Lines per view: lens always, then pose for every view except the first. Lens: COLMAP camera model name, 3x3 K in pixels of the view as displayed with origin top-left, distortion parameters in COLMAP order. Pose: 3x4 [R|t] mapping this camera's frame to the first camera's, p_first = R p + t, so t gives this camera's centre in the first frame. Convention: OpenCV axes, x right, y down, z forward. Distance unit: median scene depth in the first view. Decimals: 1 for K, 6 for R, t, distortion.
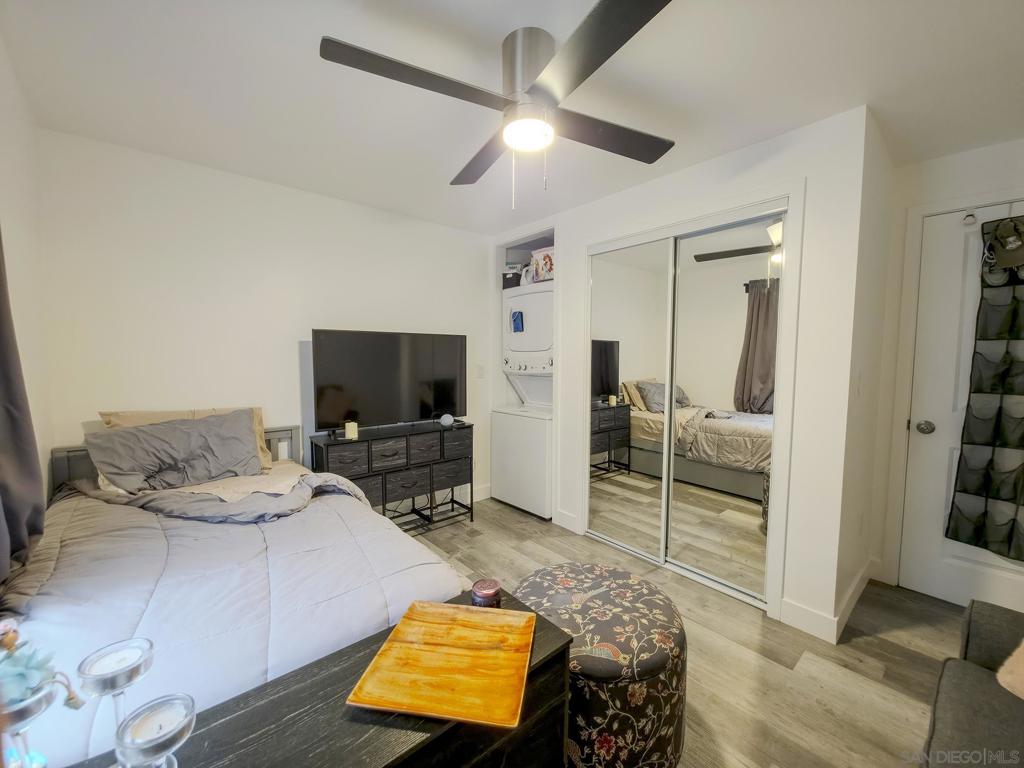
lens RADIAL K [[407.1, 0, 509.5], [0, 407.1, 383.4], [0, 0, 1]] dist [0.000530, -0.001034]
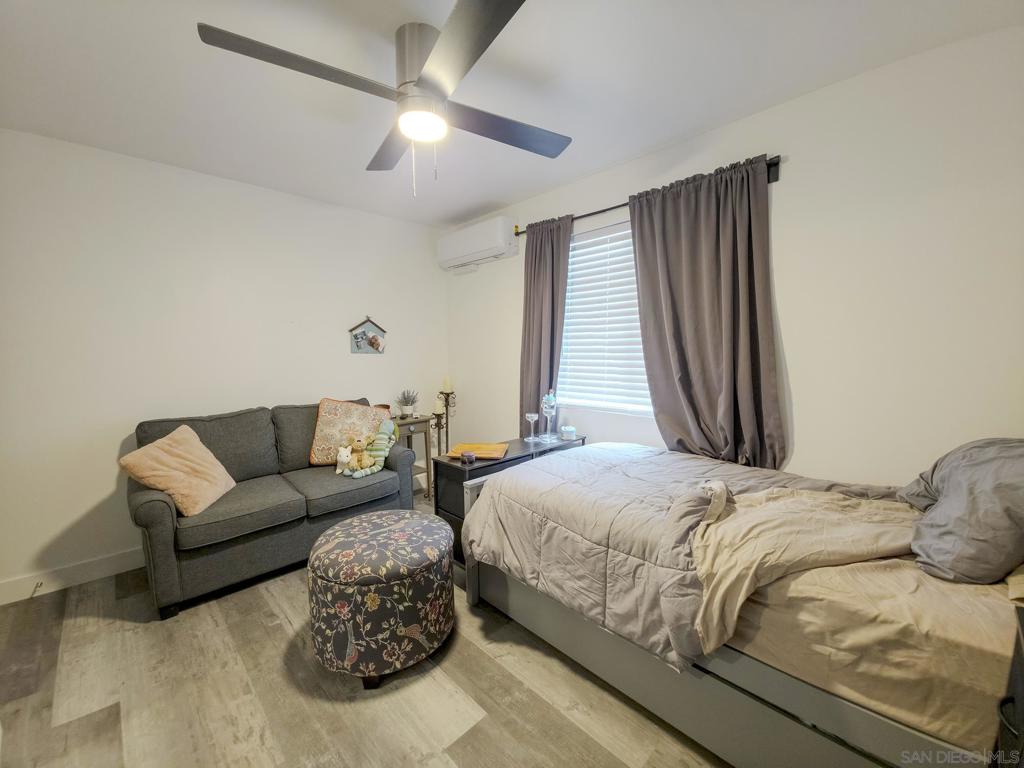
lens RADIAL K [[407.1, 0, 511.3], [0, 407.1, 385.6], [0, 0, 1]] dist [0.000530, -0.001034]
pose [[-0.997851, 0.006188, -0.065234, -0.056227], [-0.003416, 0.989264, 0.146098, -0.054566], [0.065438, 0.146007, -0.987117, 1.192782]]
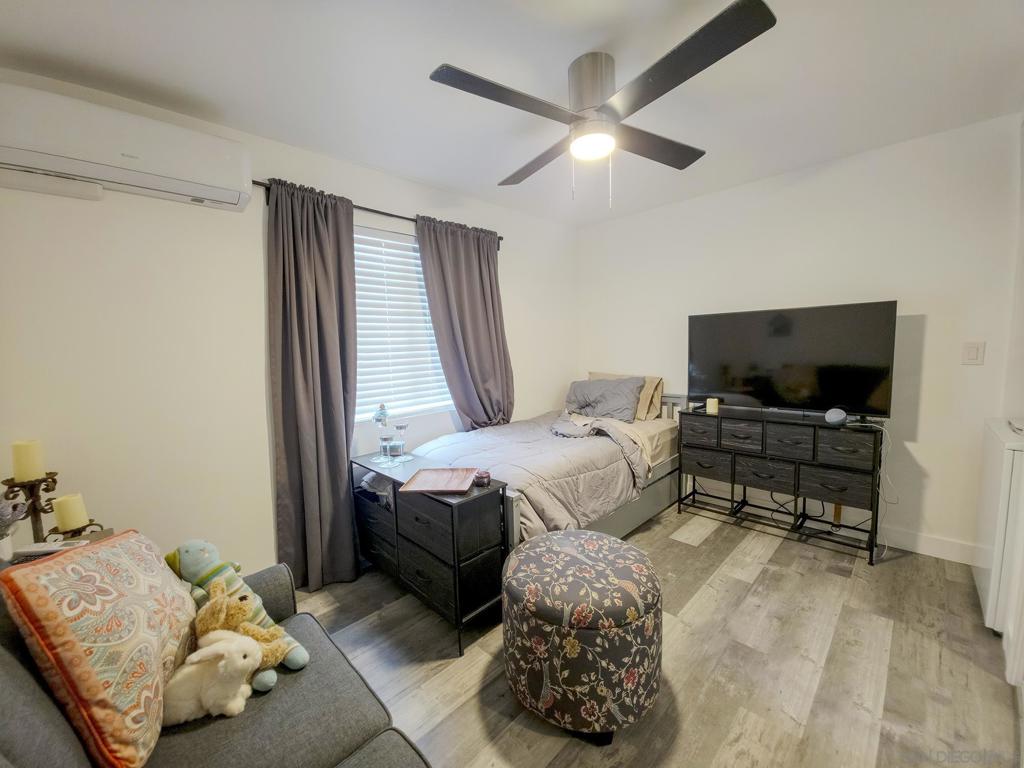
lens RADIAL K [[407.1, 0, 509.2], [0, 407.1, 383.8], [0, 0, 1]] dist [0.000530, -0.001034]
pose [[0.069030, 0.089636, -0.993579, 0.679774], [-0.030868, 0.995670, 0.087680, -0.022646], [0.997137, 0.024617, 0.071498, 0.392504]]
